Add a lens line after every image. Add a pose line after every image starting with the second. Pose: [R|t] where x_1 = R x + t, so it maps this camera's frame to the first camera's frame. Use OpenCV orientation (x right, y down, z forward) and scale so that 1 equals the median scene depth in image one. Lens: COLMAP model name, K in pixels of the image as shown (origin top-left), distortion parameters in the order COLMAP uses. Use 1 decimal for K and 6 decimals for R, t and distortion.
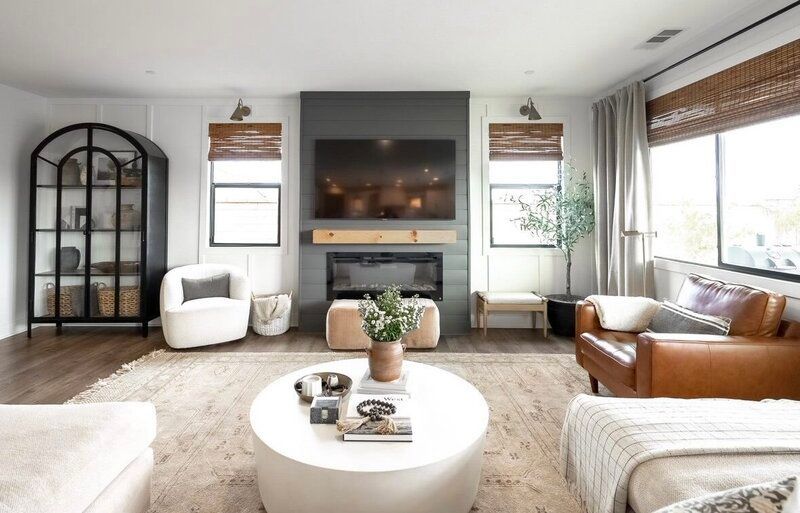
lens RADIAL K [[416.7, 0, 389.1], [0, 416.7, 201.8], [0, 0, 1]] dist [0.001314, 0.000441]
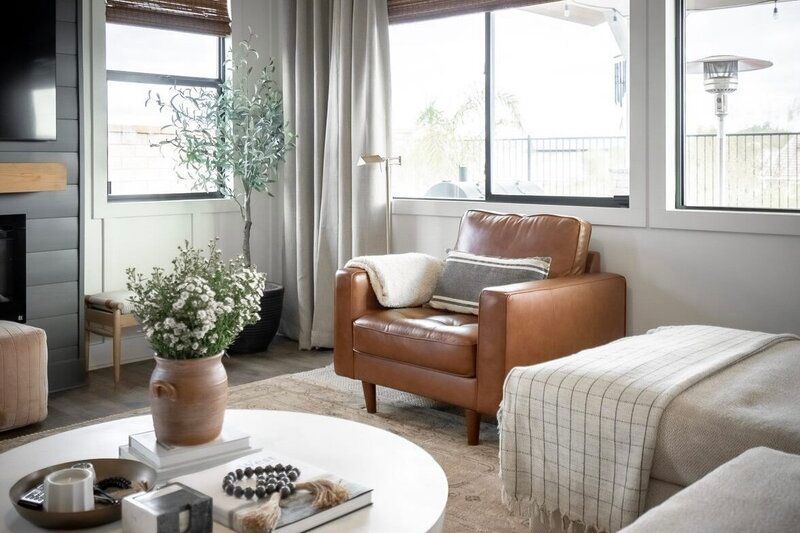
lens RADIAL K [[842.5, 0, 399.8], [0, 842.5, 164.0], [0, 0, 1]] dist [-0.003025, -0.006901]
pose [[0.680331, -0.010843, 0.732824, -0.270581], [-0.006223, 0.999769, 0.020571, 0.049283], [-0.732878, -0.018555, 0.680107, 0.102786]]
